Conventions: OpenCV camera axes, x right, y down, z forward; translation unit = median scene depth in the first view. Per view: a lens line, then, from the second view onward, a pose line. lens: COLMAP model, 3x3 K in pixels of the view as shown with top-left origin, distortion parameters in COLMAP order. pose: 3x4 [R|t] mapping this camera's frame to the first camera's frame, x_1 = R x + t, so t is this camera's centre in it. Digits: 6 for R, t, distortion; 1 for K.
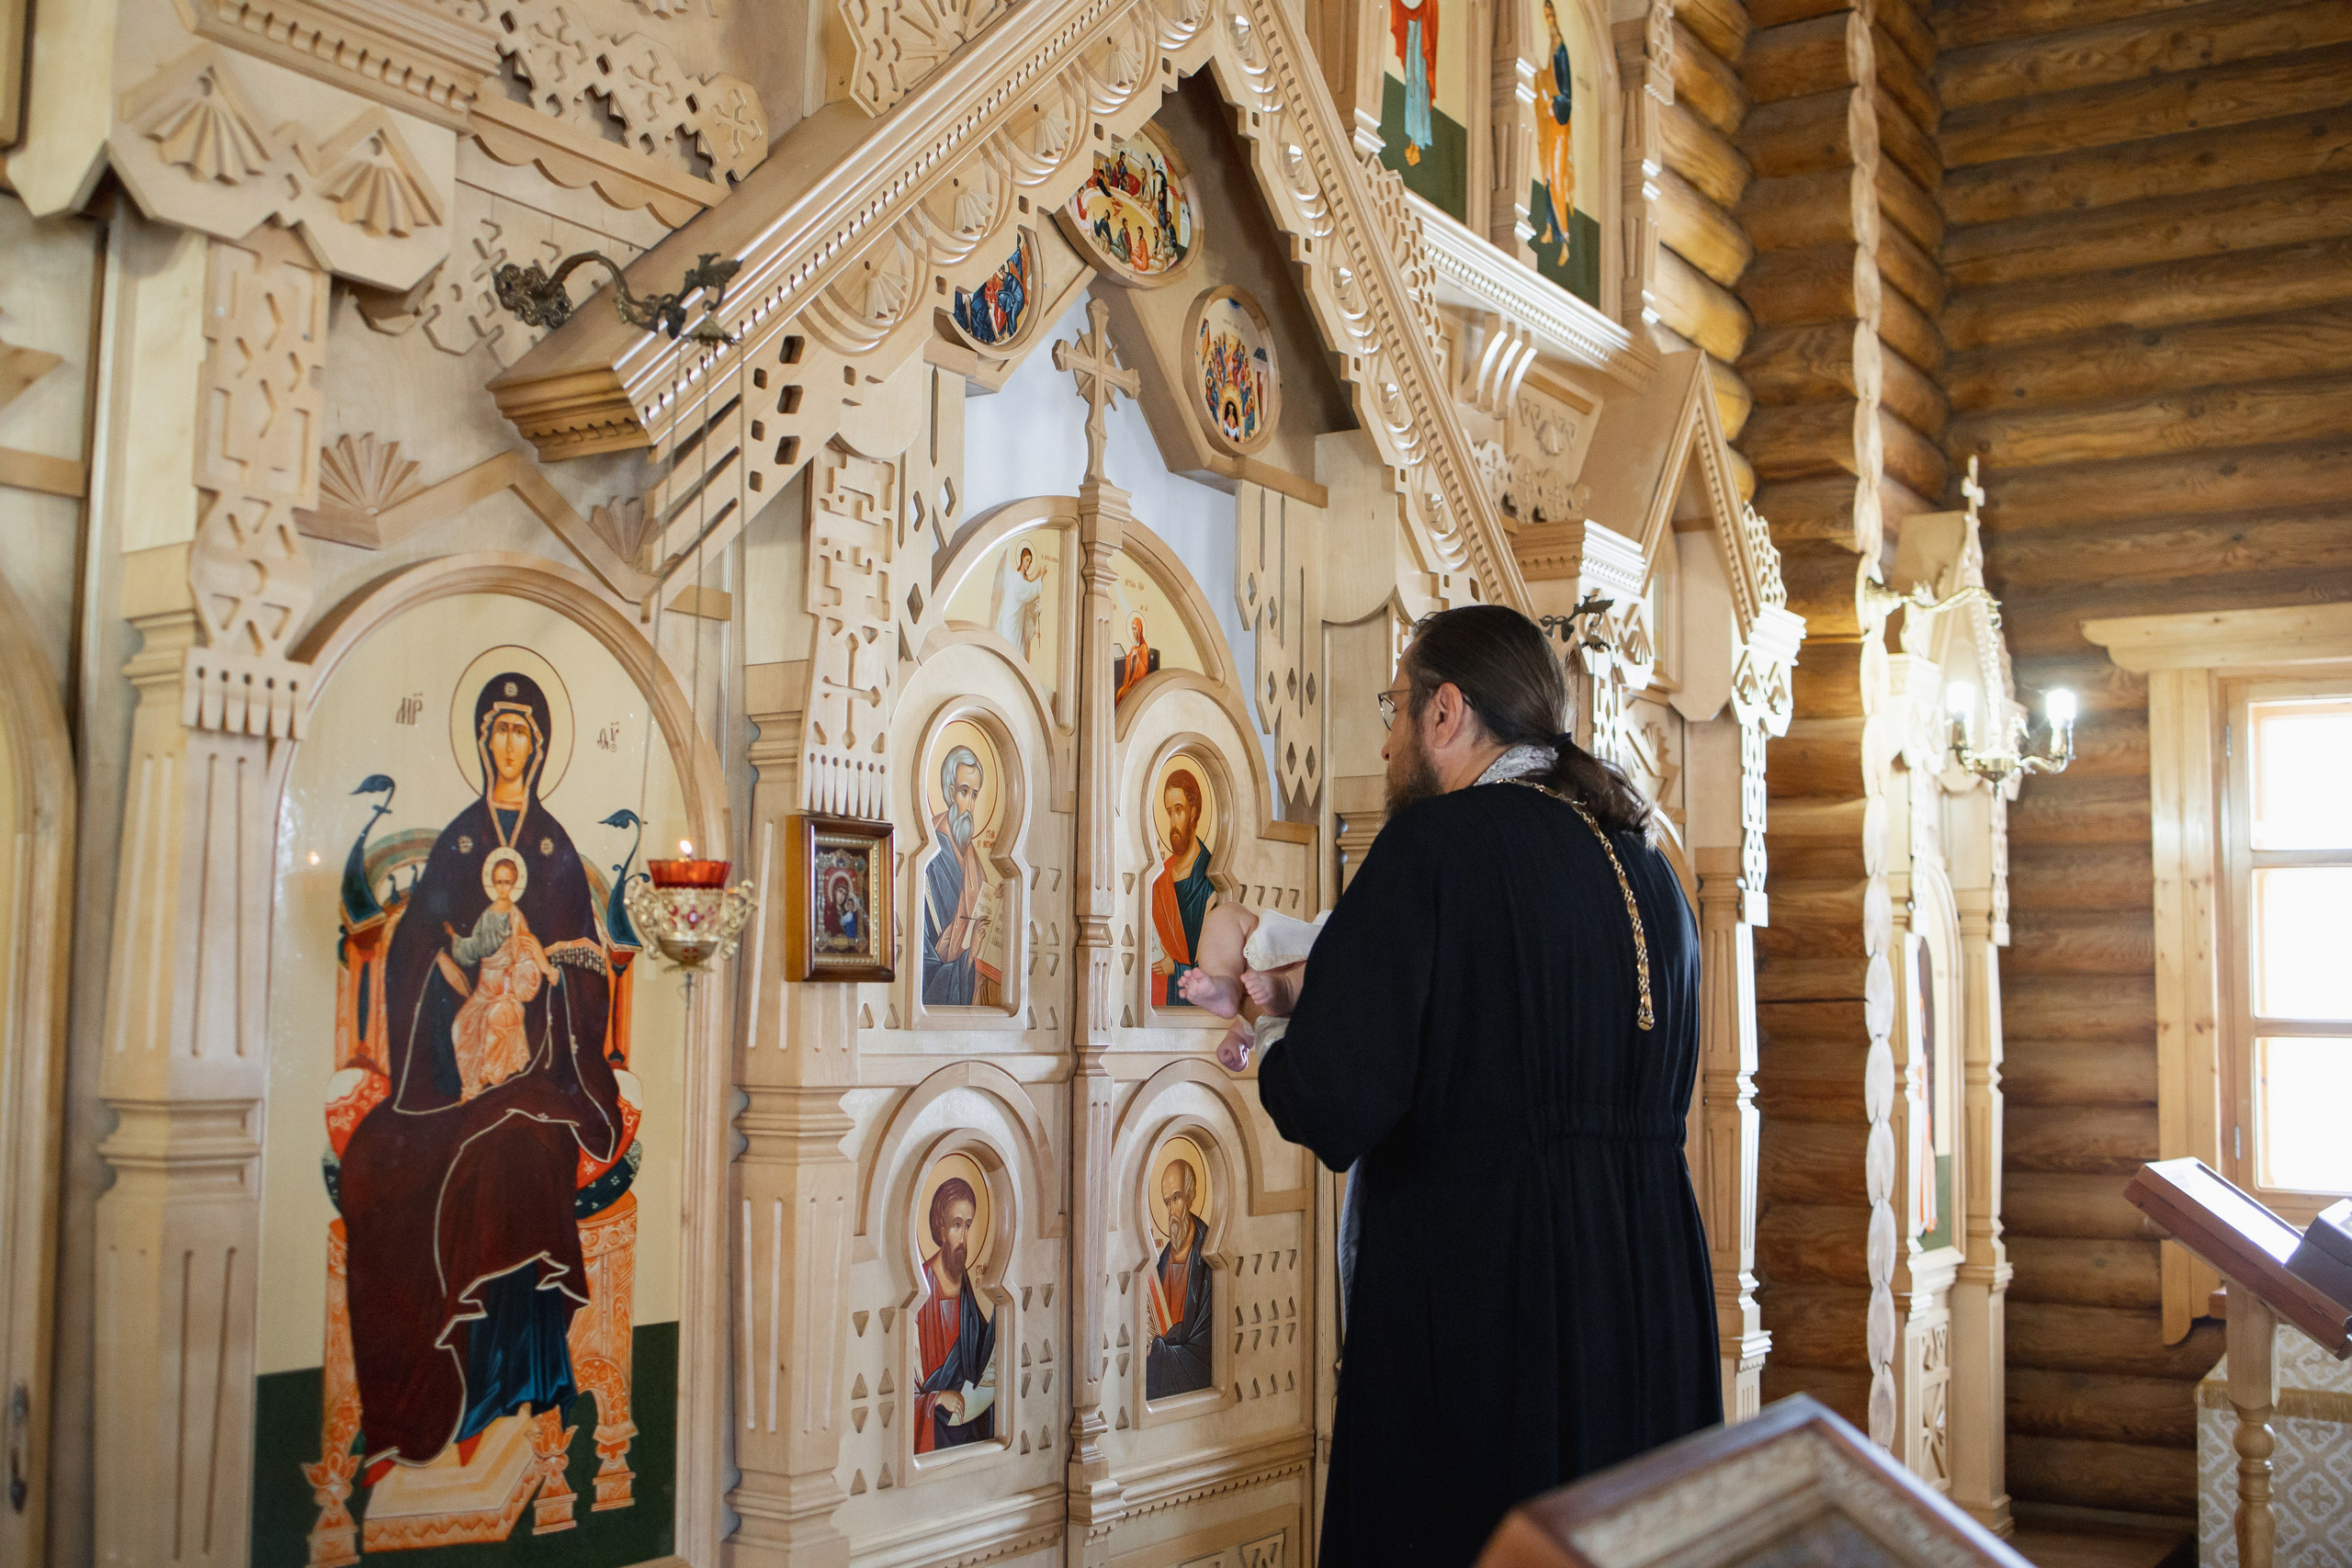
lens RADIAL K [[2489.3, 0, 1177.1], [0, 2489.3, 785.1], [0, 0, 1]] dist [0.007963, 0.000000]
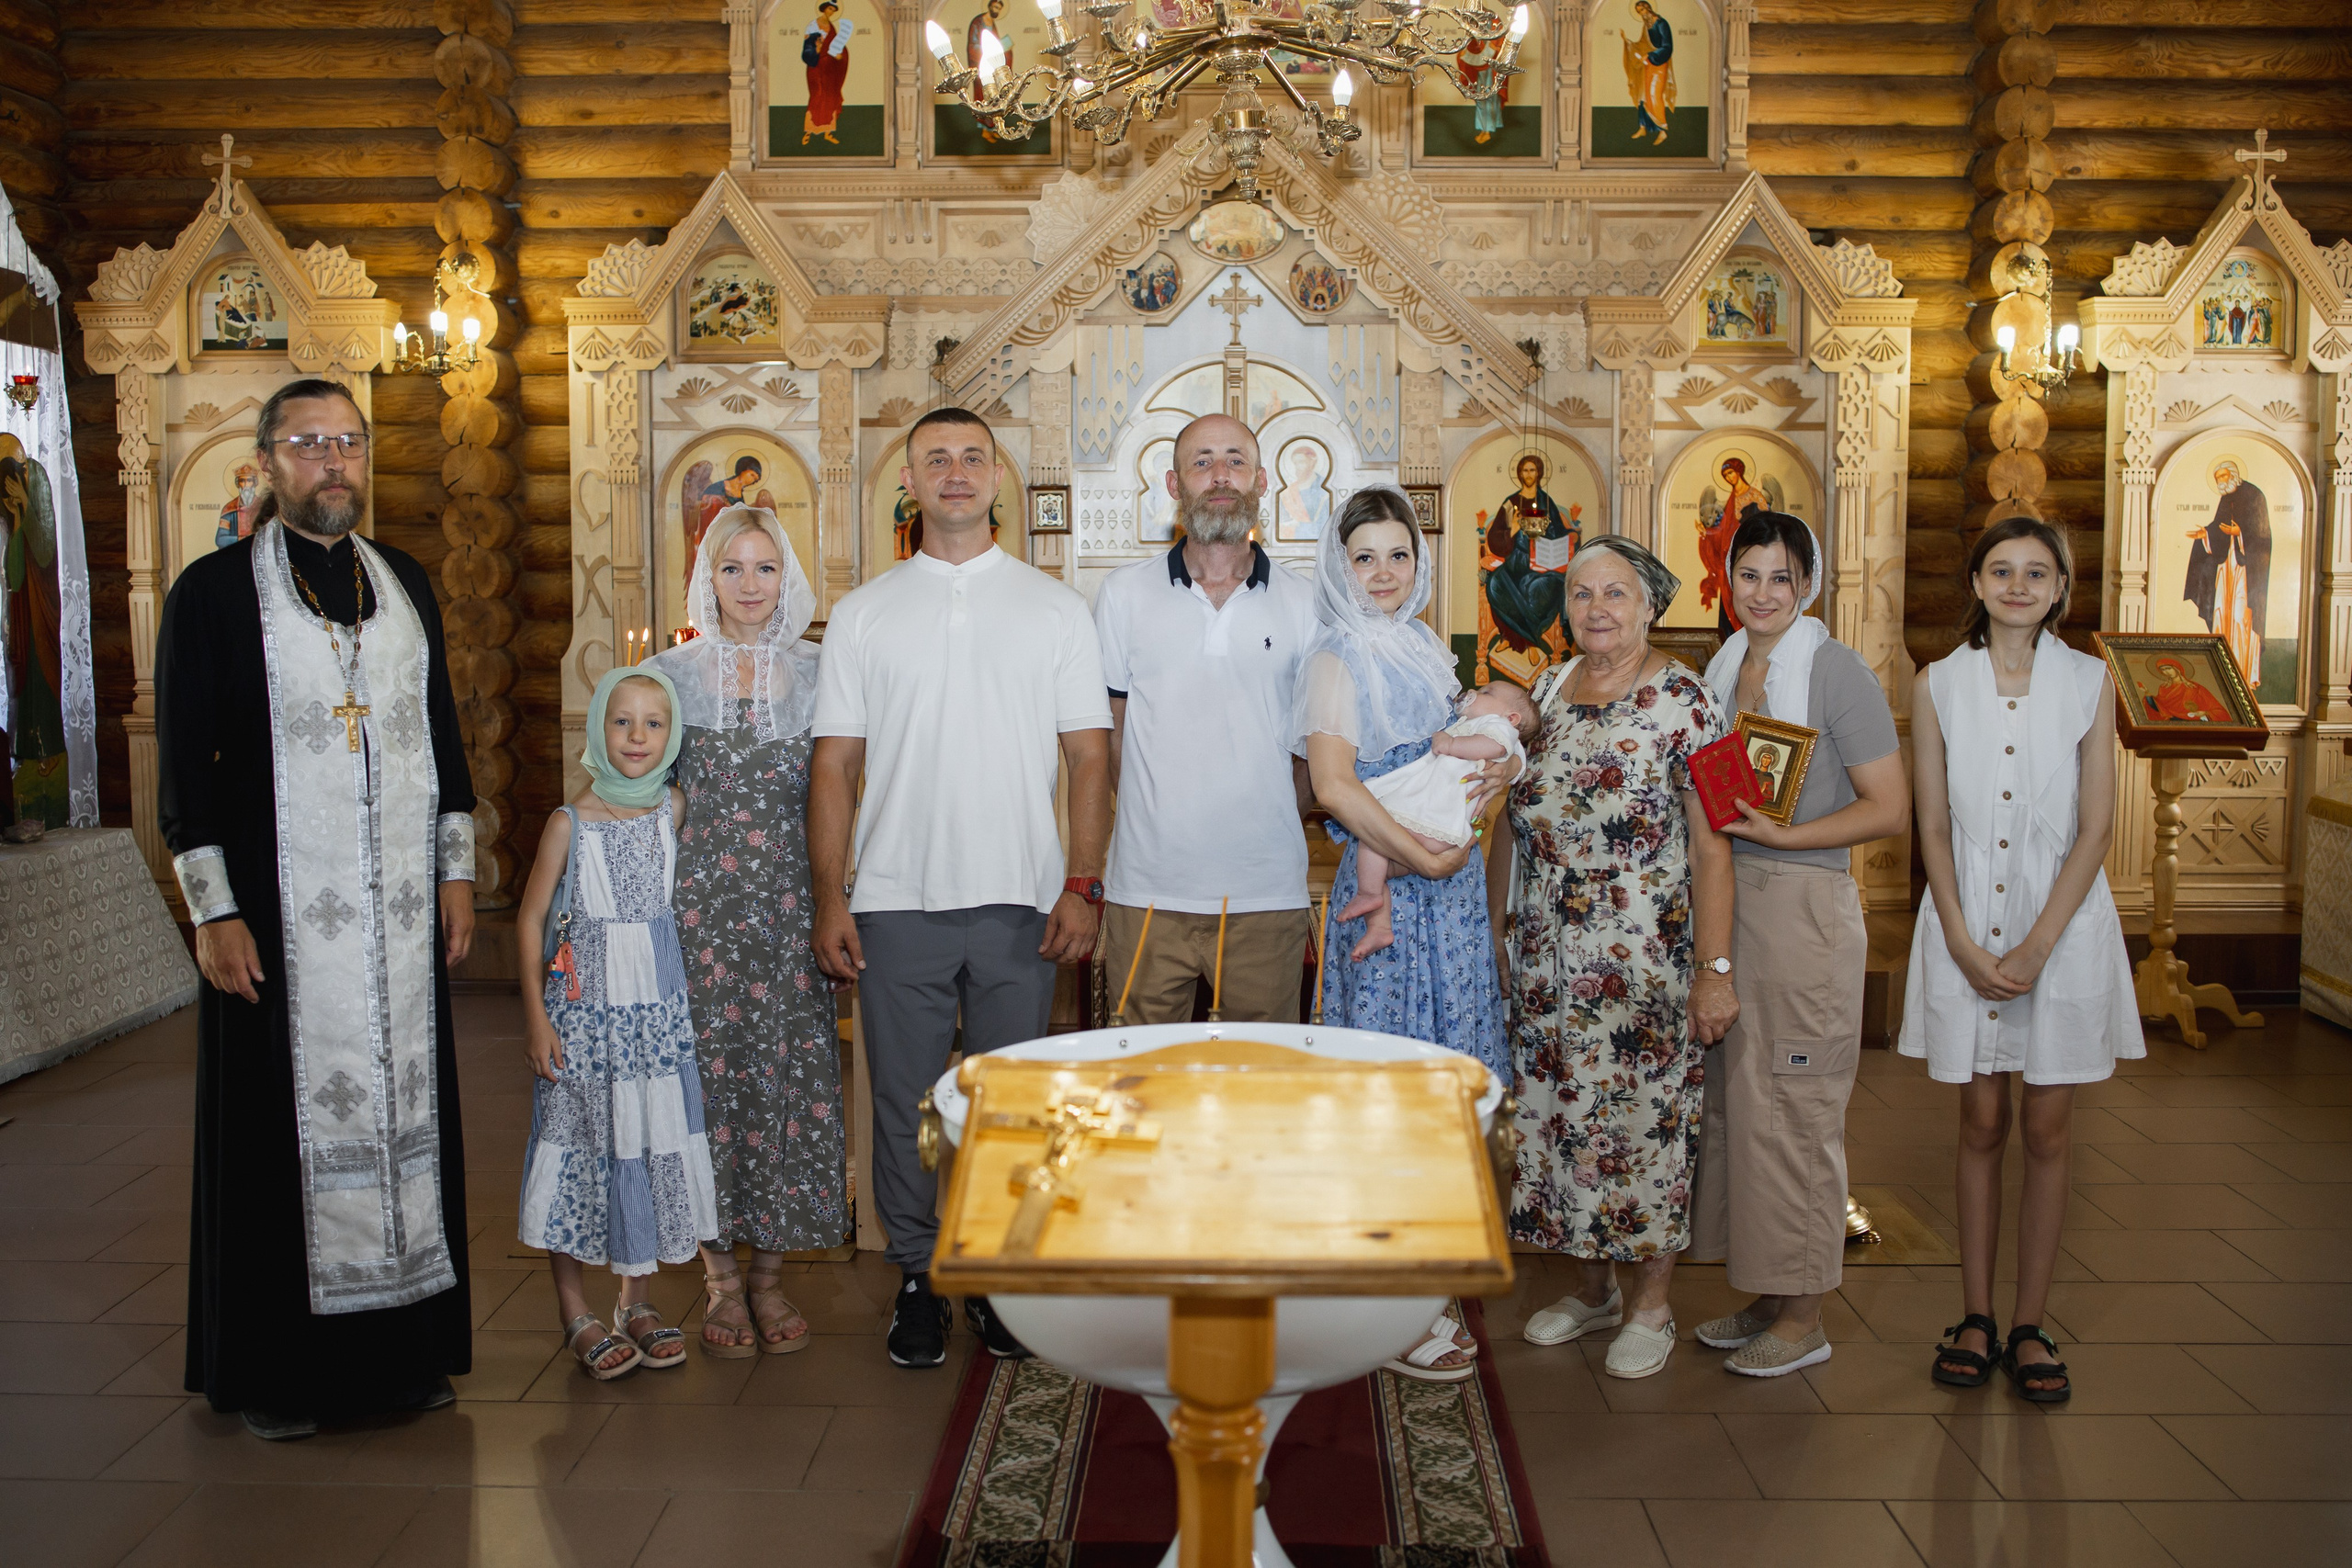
lens RADIAL K [[2489.3, 0, 1178.8], [0, 2489.3, 784.3], [0, 0, 1]] dist [0.007963, 0.000000]
pose [[0.500213, 0.068516, -0.863188, 2.254979], [0.084156, 0.988299, 0.127215, -0.000211], [0.861803, -0.136277, 0.488594, -0.413497]]
